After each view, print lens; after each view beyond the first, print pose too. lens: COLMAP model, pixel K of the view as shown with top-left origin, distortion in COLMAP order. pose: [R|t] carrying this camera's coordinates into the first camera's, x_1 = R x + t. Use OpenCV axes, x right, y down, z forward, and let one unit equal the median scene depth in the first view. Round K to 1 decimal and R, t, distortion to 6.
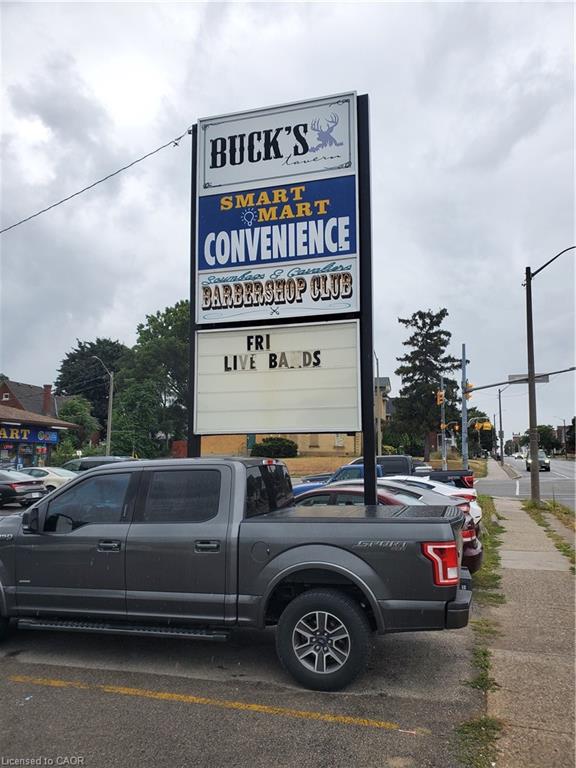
lens RADIAL K [[595.9, 0, 288.0], [0, 595.9, 384.0], [0, 0, 1]] dist [-0.001594, -0.007579]
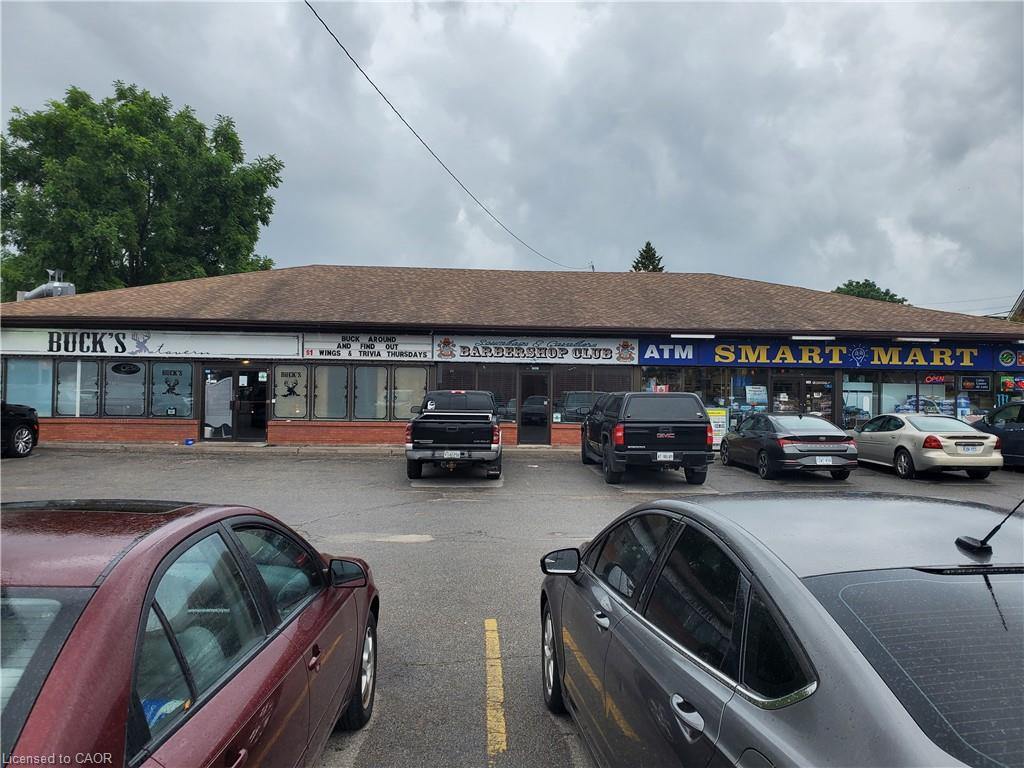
lens RADIAL K [[759.4, 0, 512.0], [0, 759.4, 384.0], [0, 0, 1]] dist [-0.023202, -0.001026]
pose [[0.310859, -0.017790, -0.950290, 0.037954], [0.107263, 0.994094, 0.016478, 0.019157], [0.944384, -0.107053, 0.310931, 0.134501]]
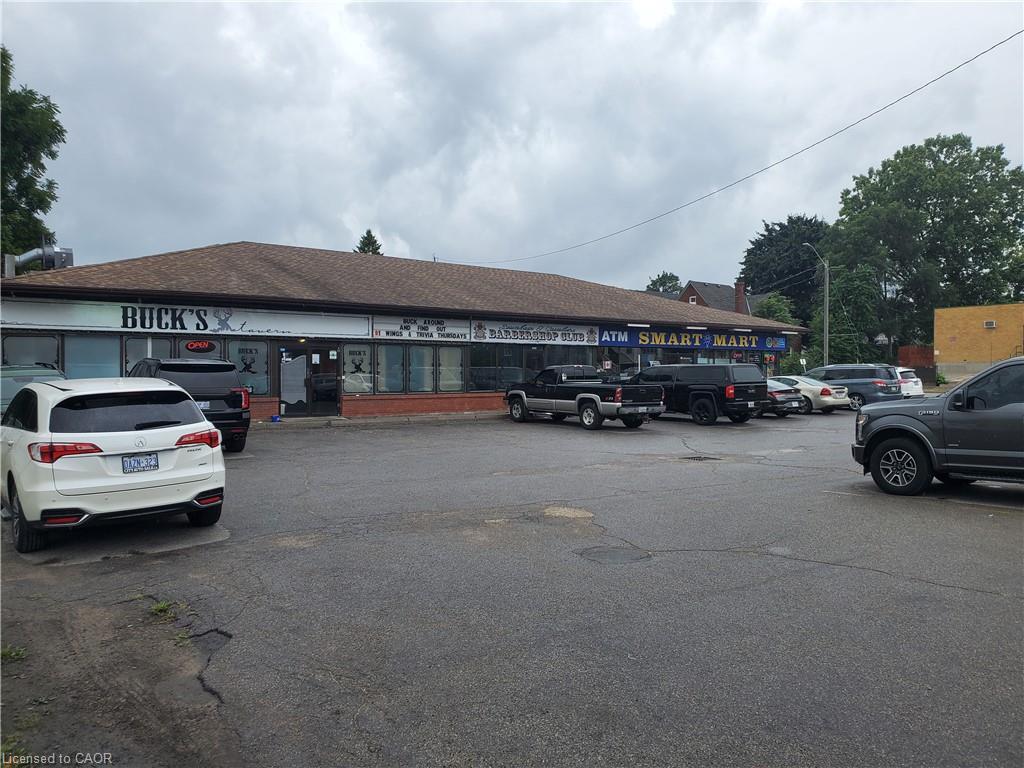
lens RADIAL K [[794.6, 0, 512.0], [0, 794.6, 384.0], [0, 0, 1]] dist [-0.001594, -0.007579]
pose [[0.814926, -0.000145, -0.579565, -0.015333], [0.079852, 0.990491, 0.112033, -0.005798], [0.574038, -0.137578, 0.807188, -0.070182]]
